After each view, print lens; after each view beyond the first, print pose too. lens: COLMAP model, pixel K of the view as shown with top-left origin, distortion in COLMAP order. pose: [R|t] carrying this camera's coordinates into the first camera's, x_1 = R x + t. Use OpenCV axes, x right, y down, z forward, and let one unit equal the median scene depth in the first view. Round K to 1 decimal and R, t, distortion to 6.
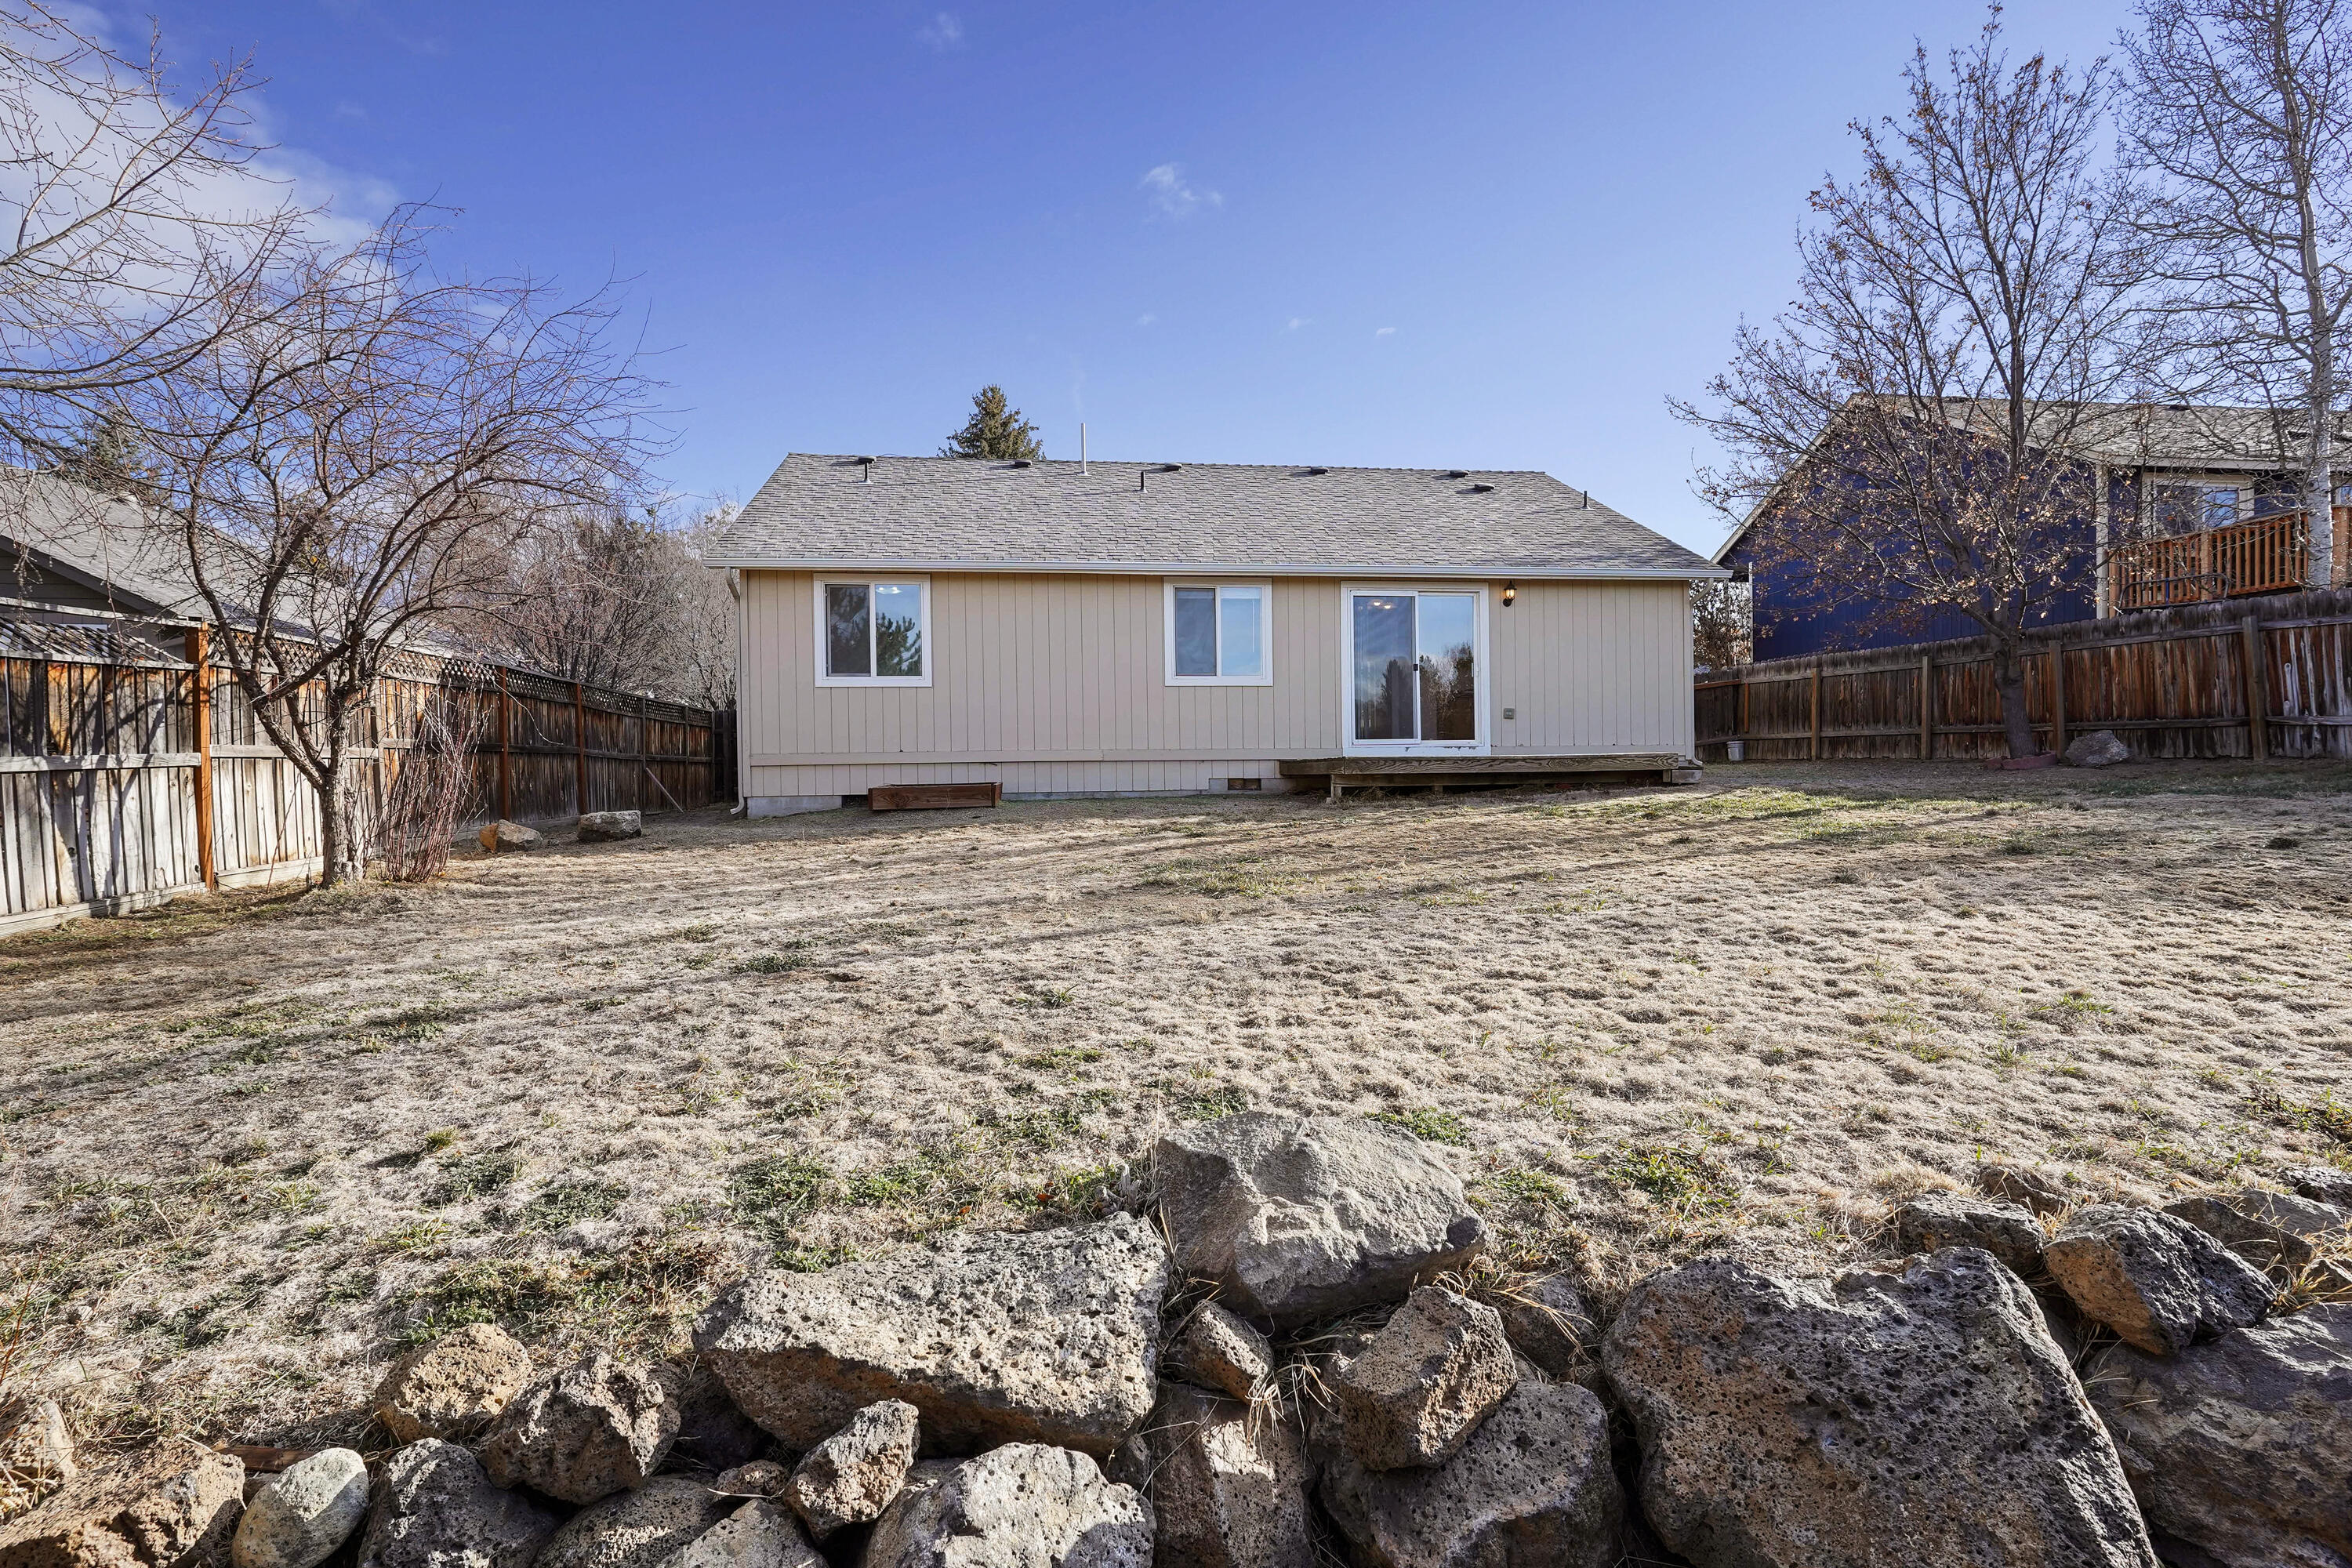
lens RADIAL K [[1134.7, 0, 1171.8], [0, 1134.7, 766.8], [0, 0, 1]] dist [-0.012517, 0.006322]
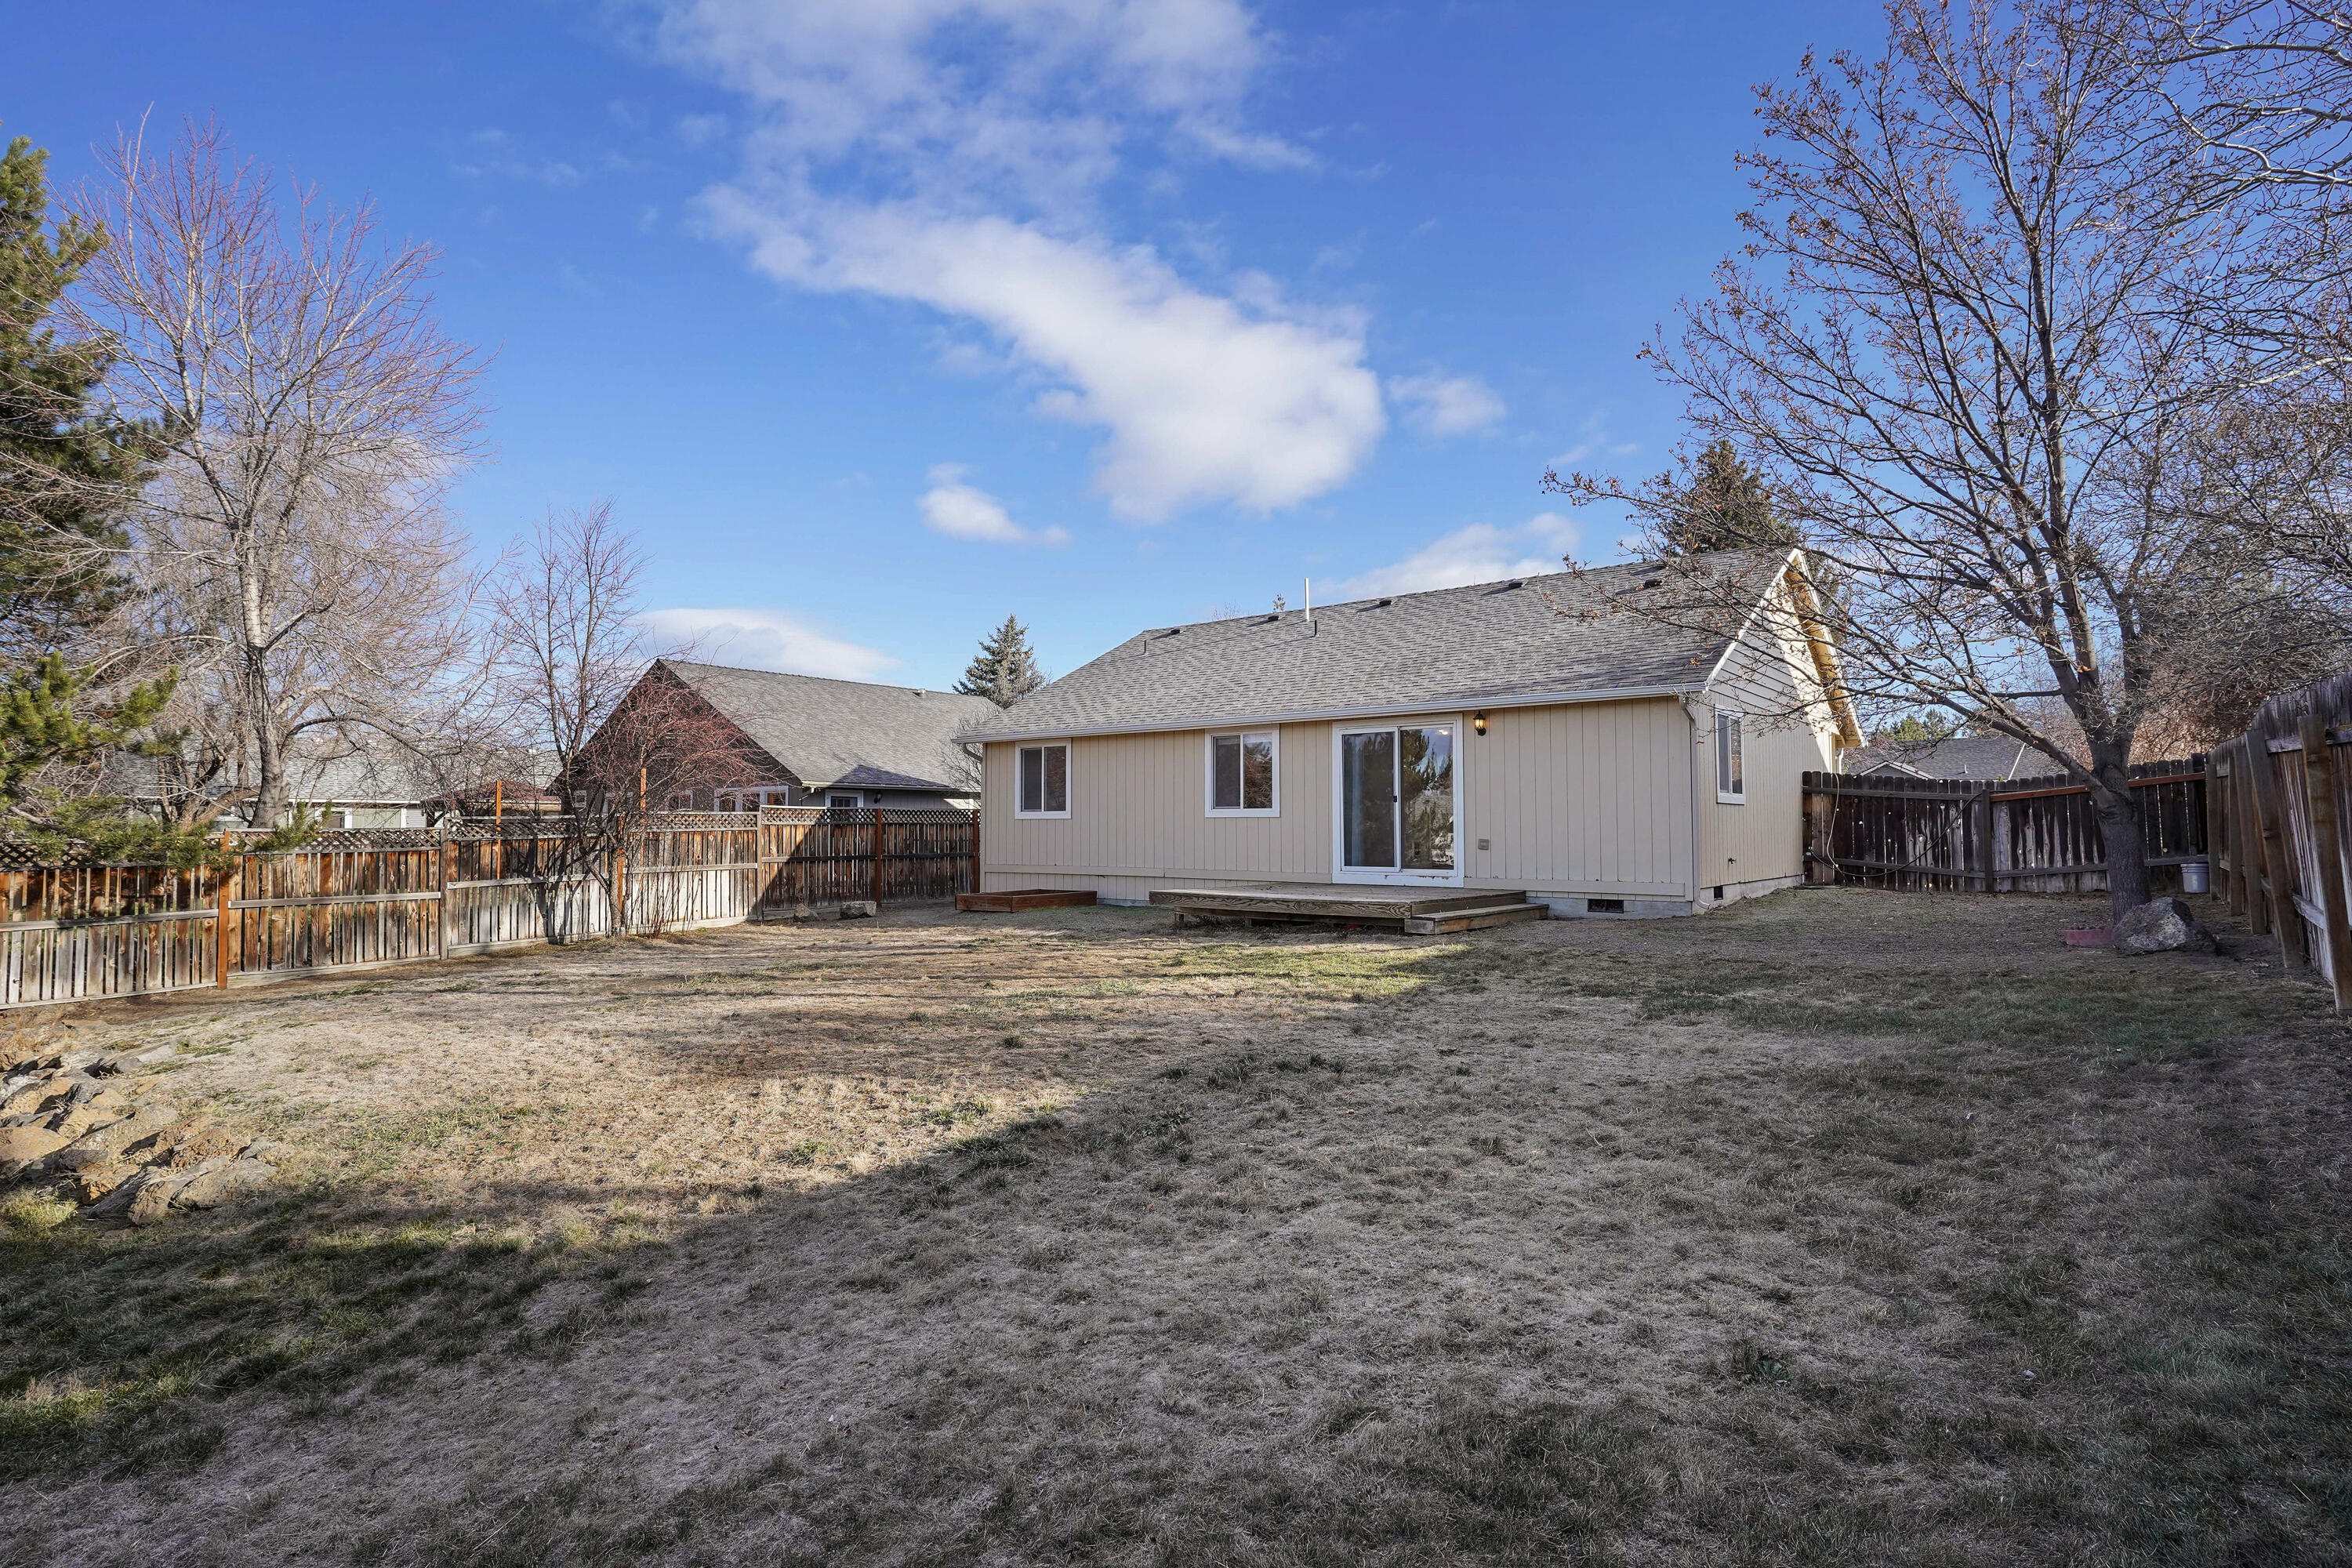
lens RADIAL K [[1134.7, 0, 1165.9], [0, 1134.7, 790.7], [0, 0, 1]] dist [-0.012517, 0.006322]
pose [[0.693089, -0.013632, -0.720723, 0.870900], [-0.006805, 0.999653, -0.025451, -0.071526], [0.720820, 0.022544, 0.692756, 0.127891]]
